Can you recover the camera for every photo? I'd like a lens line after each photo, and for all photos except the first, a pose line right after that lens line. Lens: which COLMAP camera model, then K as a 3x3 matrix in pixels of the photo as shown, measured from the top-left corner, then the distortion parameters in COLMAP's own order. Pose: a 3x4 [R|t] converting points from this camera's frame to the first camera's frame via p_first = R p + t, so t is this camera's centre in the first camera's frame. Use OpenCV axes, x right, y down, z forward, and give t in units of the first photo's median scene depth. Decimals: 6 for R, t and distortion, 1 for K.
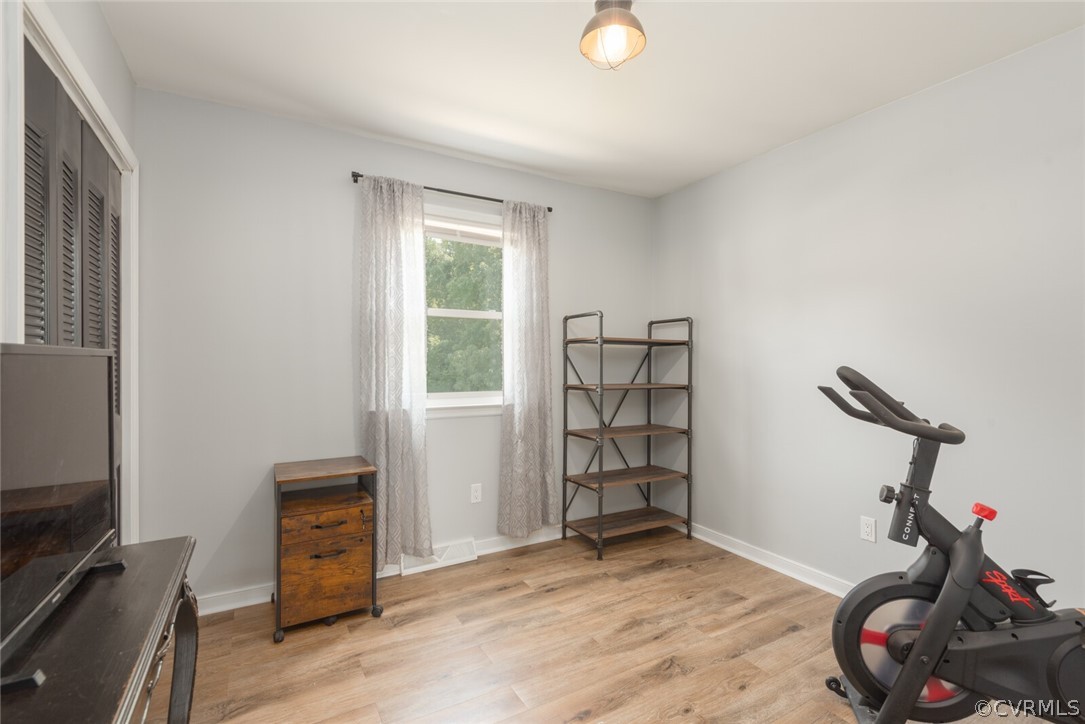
lens RADIAL K [[499.5, 0, 554.8], [0, 499.5, 359.4], [0, 0, 1]] dist [0.033746, -0.019351]
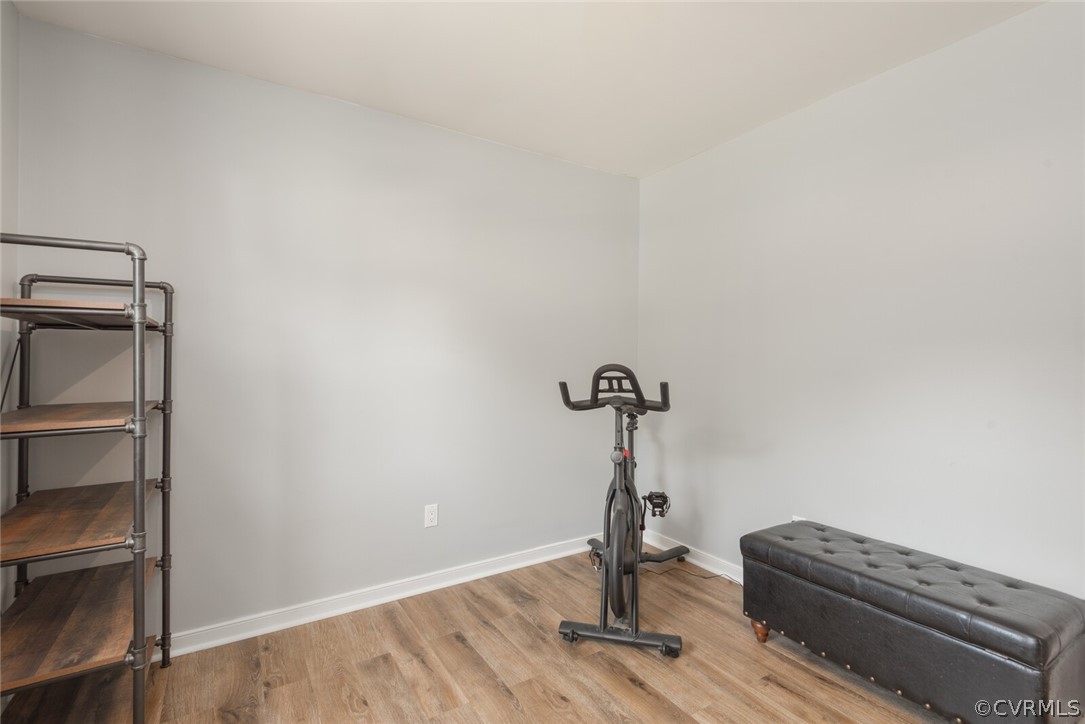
lens RADIAL K [[493.5, 0, 538.7], [0, 493.5, 358.4], [0, 0, 1]] dist [0.032615, -0.018314]
pose [[-0.015007, -0.006525, 0.999866, -0.378738], [-0.005185, 0.999966, 0.006448, -0.004446], [-0.999874, -0.005087, -0.015040, 0.700533]]
